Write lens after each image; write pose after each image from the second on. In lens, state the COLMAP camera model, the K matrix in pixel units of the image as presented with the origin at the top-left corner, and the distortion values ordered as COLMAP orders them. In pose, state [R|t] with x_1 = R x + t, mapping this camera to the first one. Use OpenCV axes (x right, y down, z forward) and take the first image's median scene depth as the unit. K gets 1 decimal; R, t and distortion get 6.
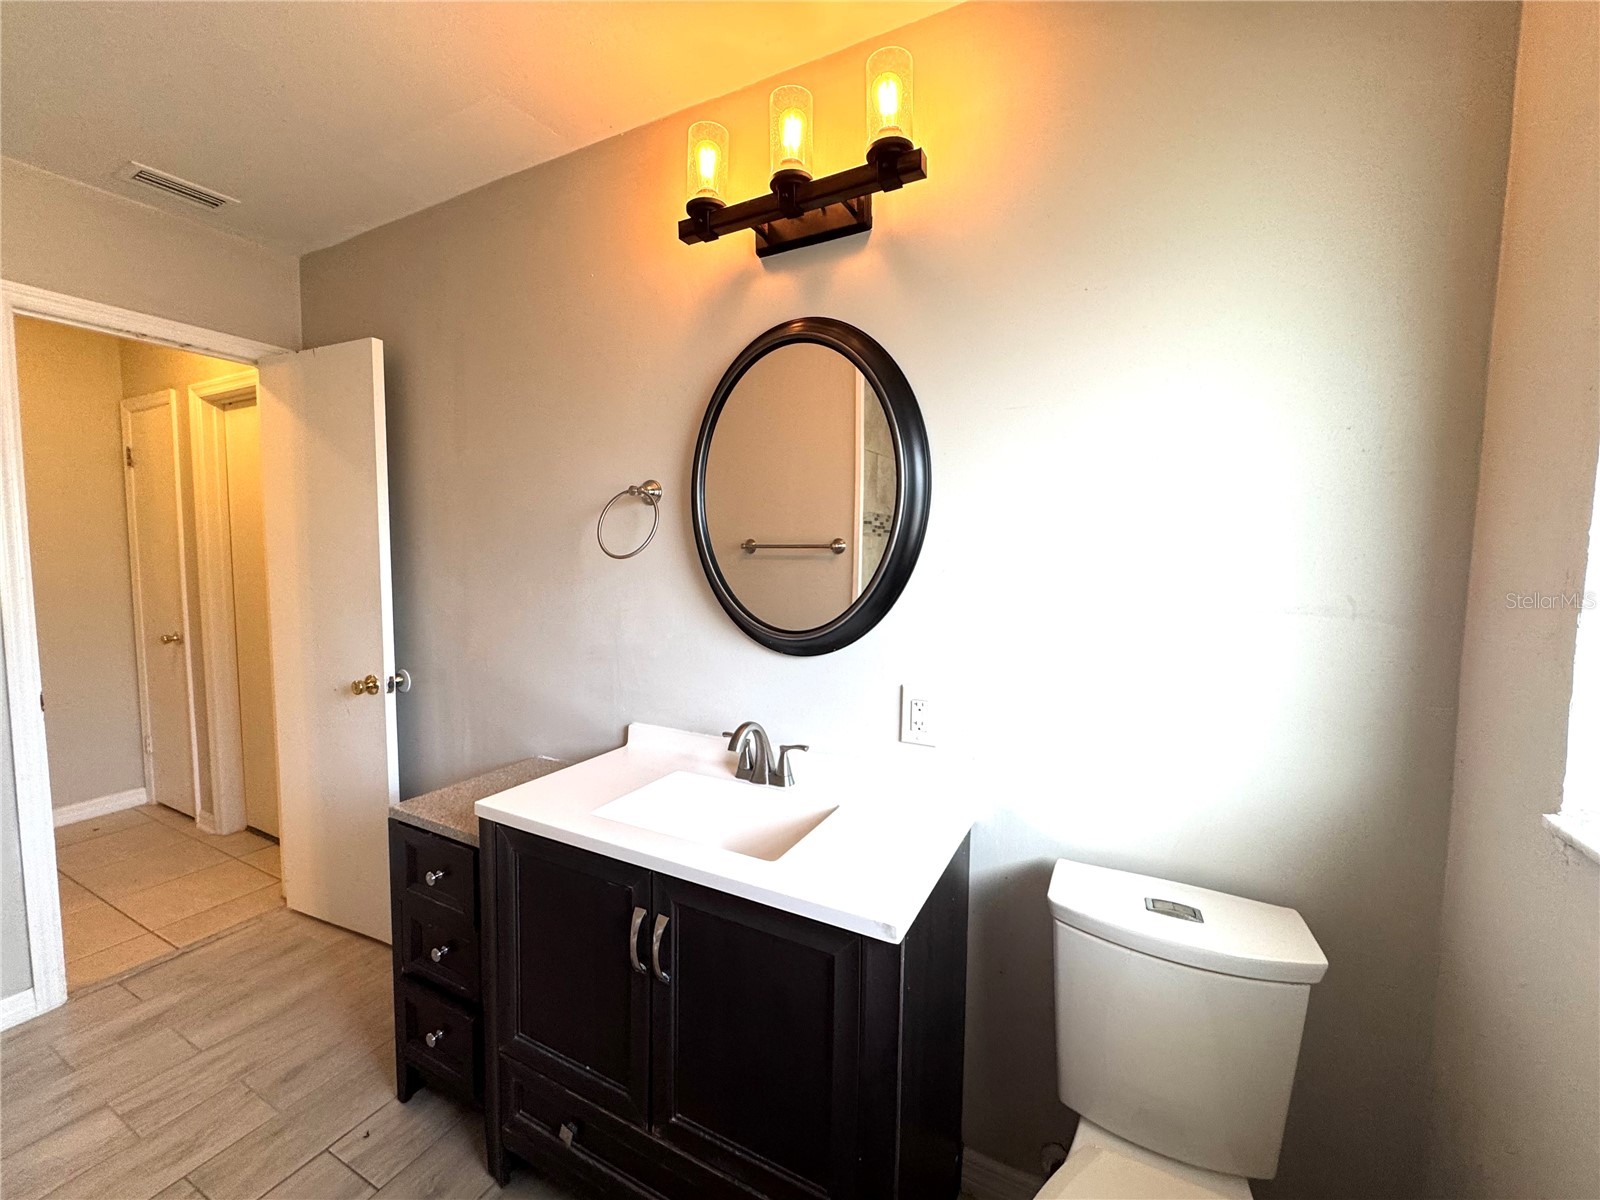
lens RADIAL K [[640.8, 0, 800.0], [0, 640.8, 600.0], [0, 0, 1]] dist [-0.005811, 0.000854]
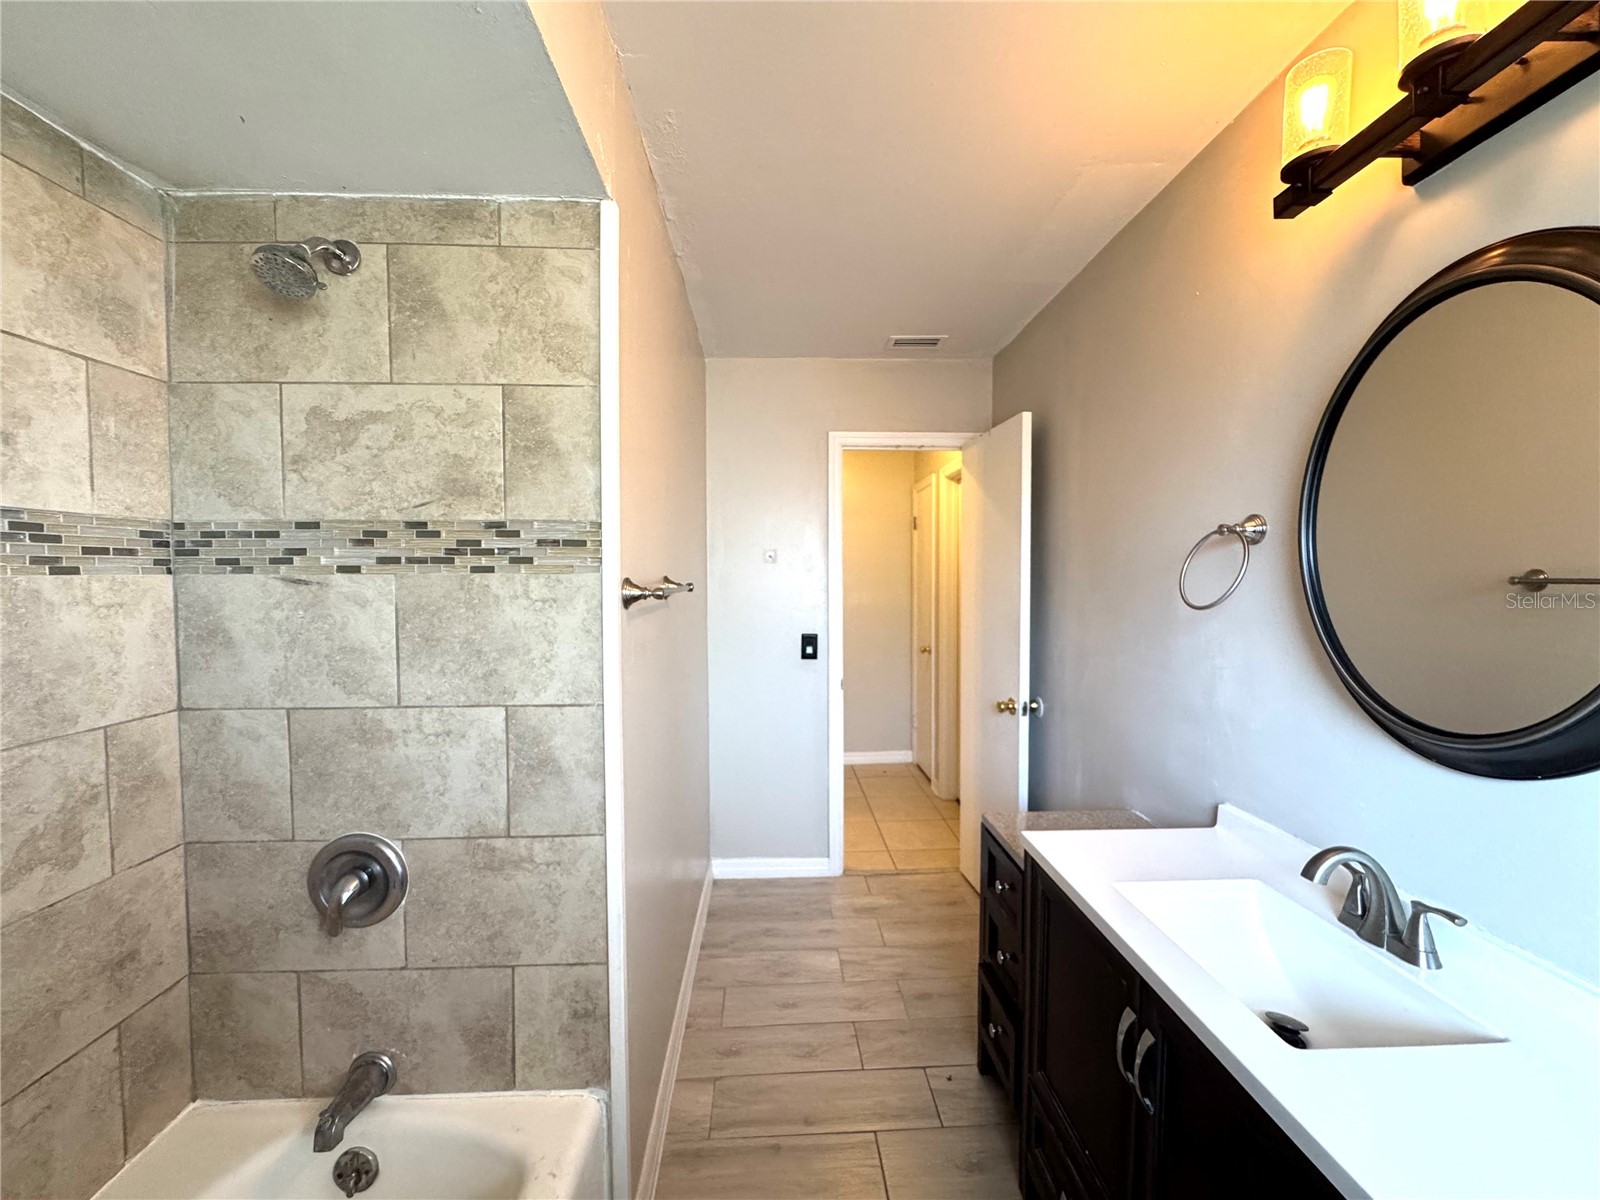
lens RADIAL K [[640.8, 0, 800.0], [0, 640.8, 600.0], [0, 0, 1]] dist [-0.005811, 0.000854]
pose [[0.494815, 0.016788, -0.868836, 0.200609], [-0.048743, 0.998776, -0.008461, -0.042969], [0.867630, 0.046537, 0.495027, 0.093635]]
